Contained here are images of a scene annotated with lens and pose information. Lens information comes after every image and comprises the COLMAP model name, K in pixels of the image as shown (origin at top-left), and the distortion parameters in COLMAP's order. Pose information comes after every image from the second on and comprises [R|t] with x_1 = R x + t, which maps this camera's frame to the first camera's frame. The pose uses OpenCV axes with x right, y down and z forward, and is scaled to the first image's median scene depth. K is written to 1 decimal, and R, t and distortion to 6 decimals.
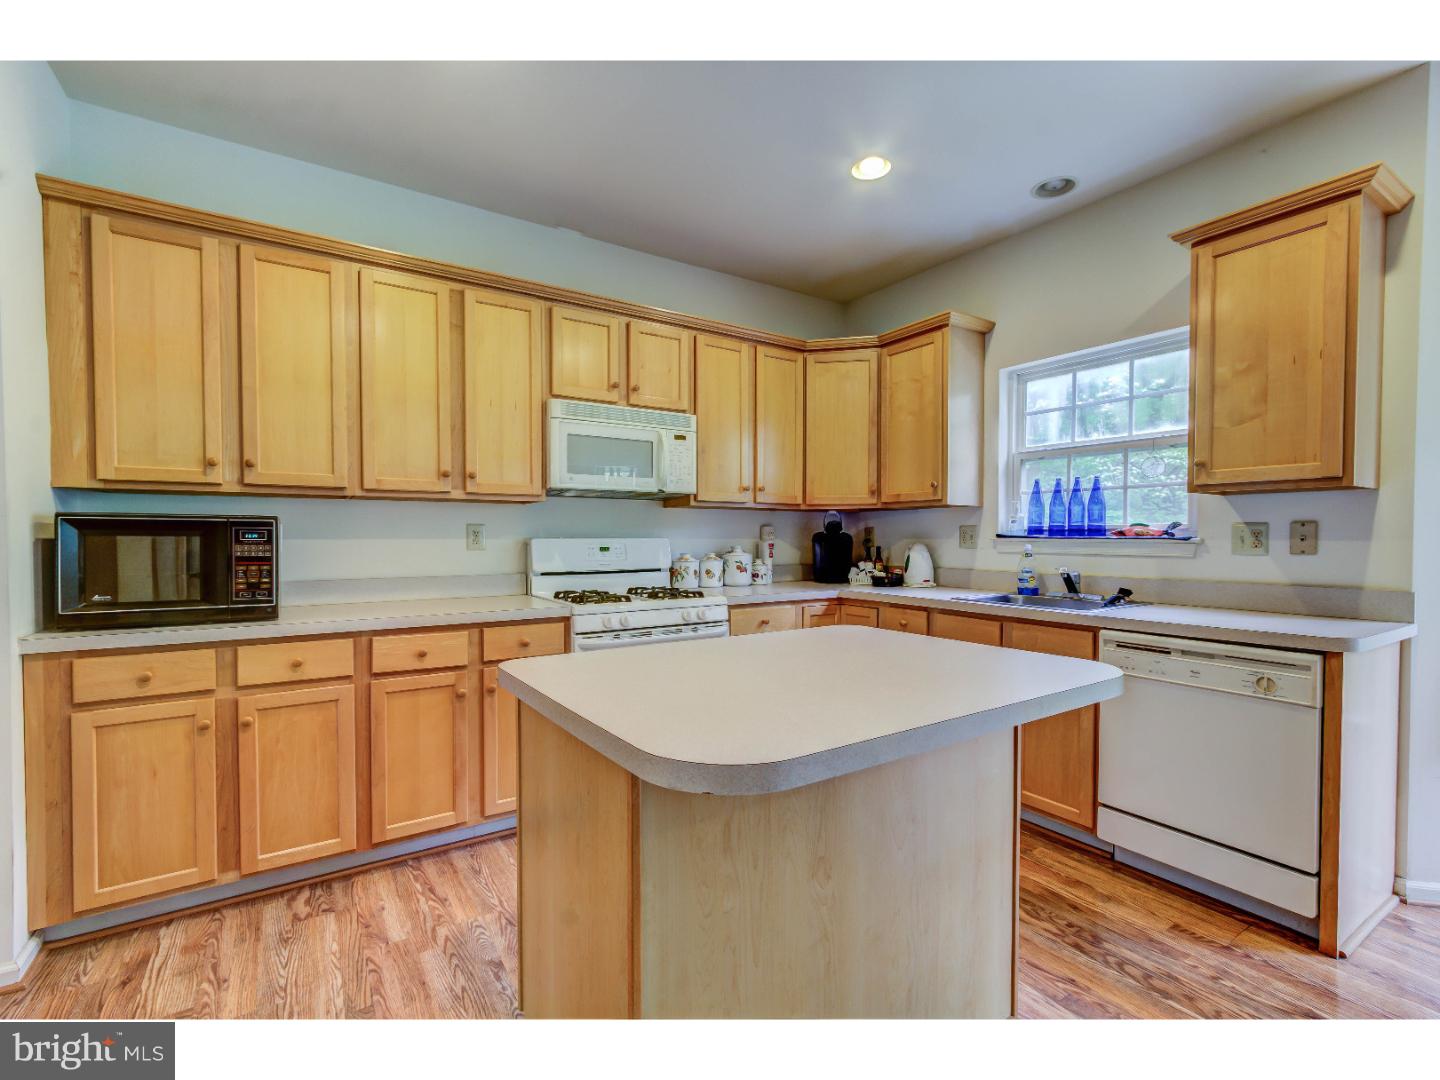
lens RADIAL K [[652.3, 0, 717.8], [0, 652.3, 550.2], [0, 0, 1]] dist [-0.001164, 0.000959]
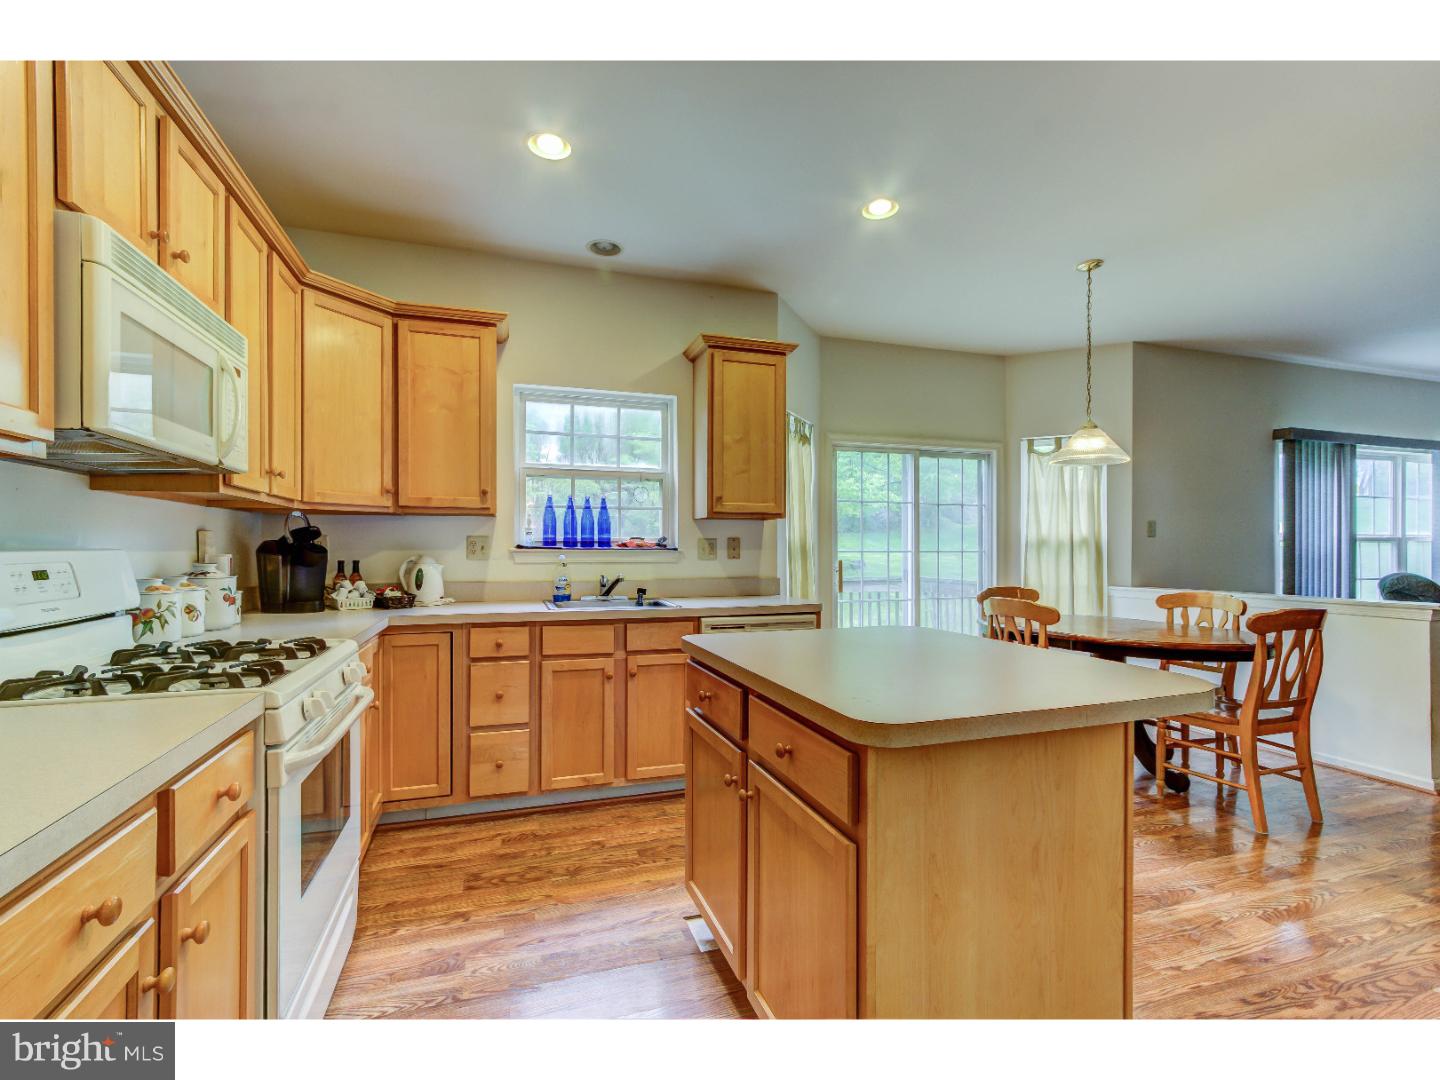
lens RADIAL K [[652.3, 0, 717.8], [0, 652.3, 550.2], [0, 0, 1]] dist [-0.001164, 0.000959]
pose [[0.256441, -0.004176, 0.966551, -0.516140], [0.018952, 0.999820, -0.000709, -0.010668], [-0.966374, 0.018500, 0.256474, 0.476323]]
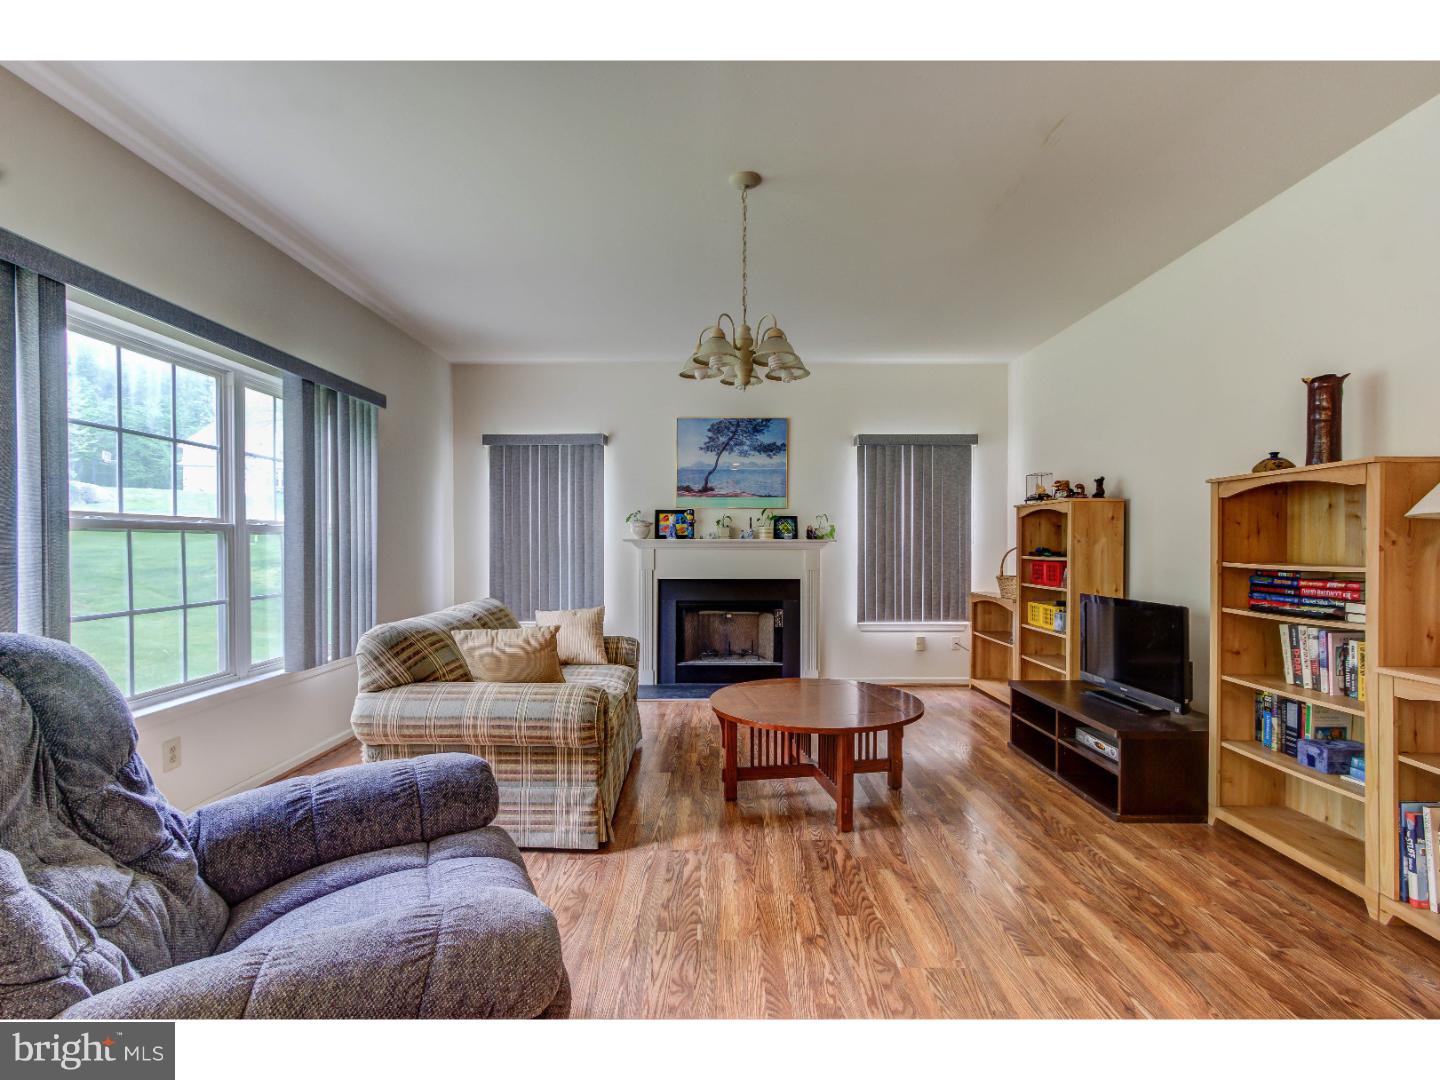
lens RADIAL K [[652.3, 0, 717.8], [0, 652.3, 550.2], [0, 0, 1]] dist [-0.001164, 0.000959]
pose [[-0.832860, -0.004514, 0.553466, 0.672590], [0.012054, 0.999582, 0.026290, 0.010833], [-0.553353, 0.028567, -0.832457, -0.549041]]
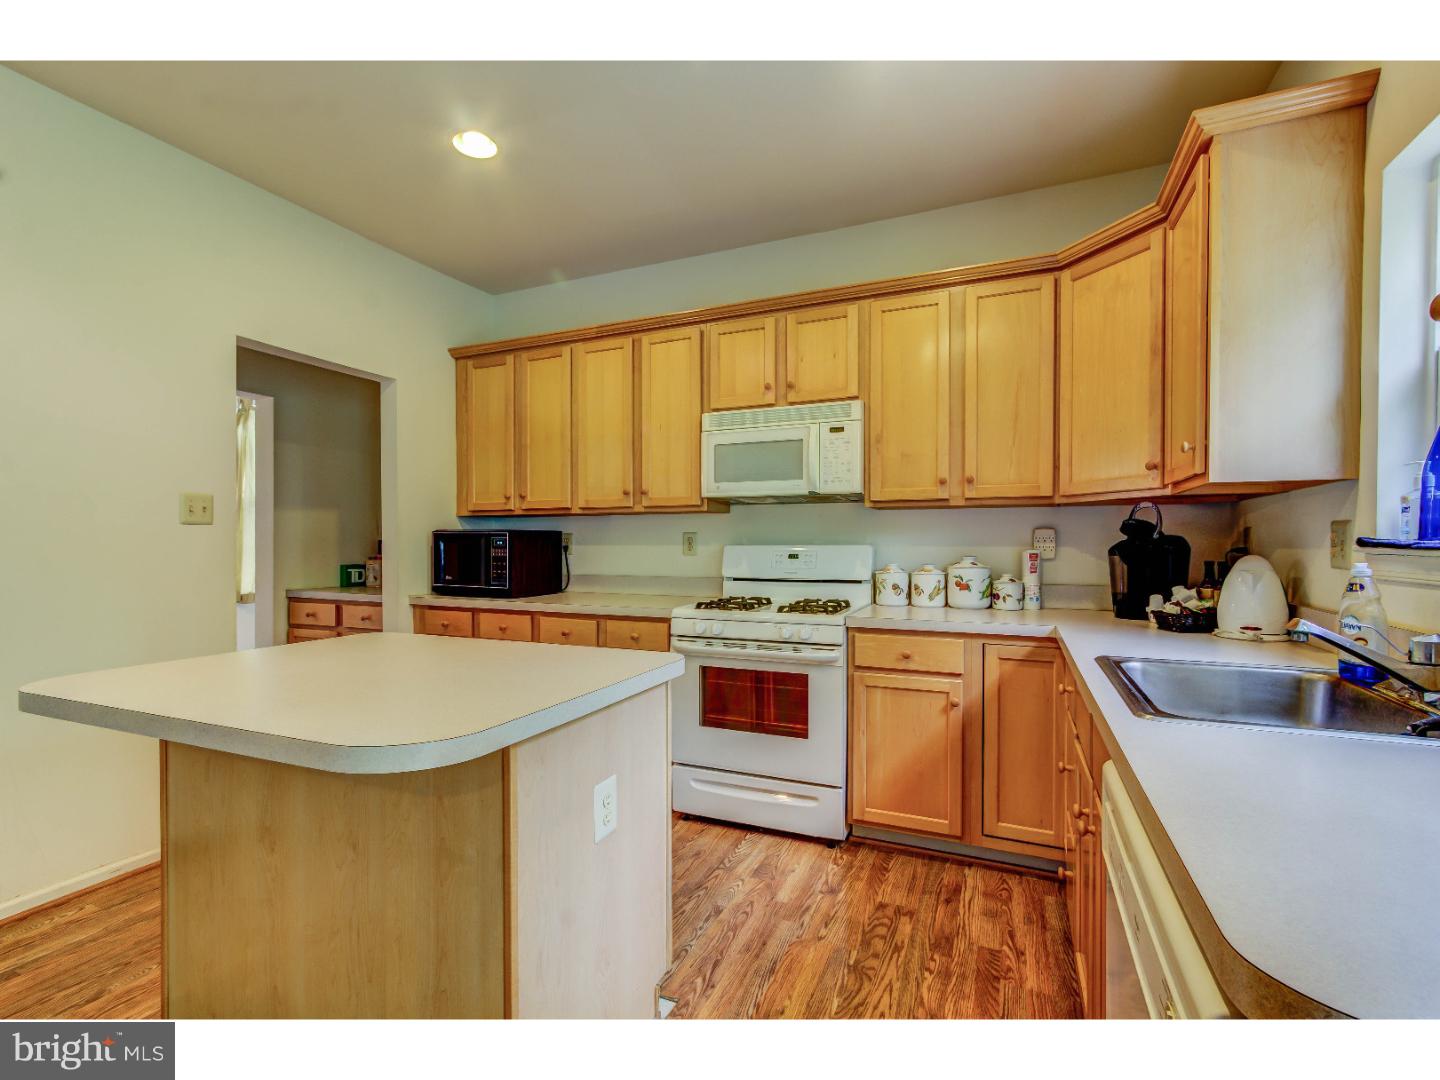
lens RADIAL K [[656.5, 0, 725.6], [0, 656.5, 548.4], [0, 0, 1]] dist [-0.000718, 0.000734]
pose [[0.549914, 0.005891, -0.835200, 0.618761], [-0.017170, 0.999844, -0.004253, -0.008453], [0.835045, 0.016679, 0.549929, 0.413936]]
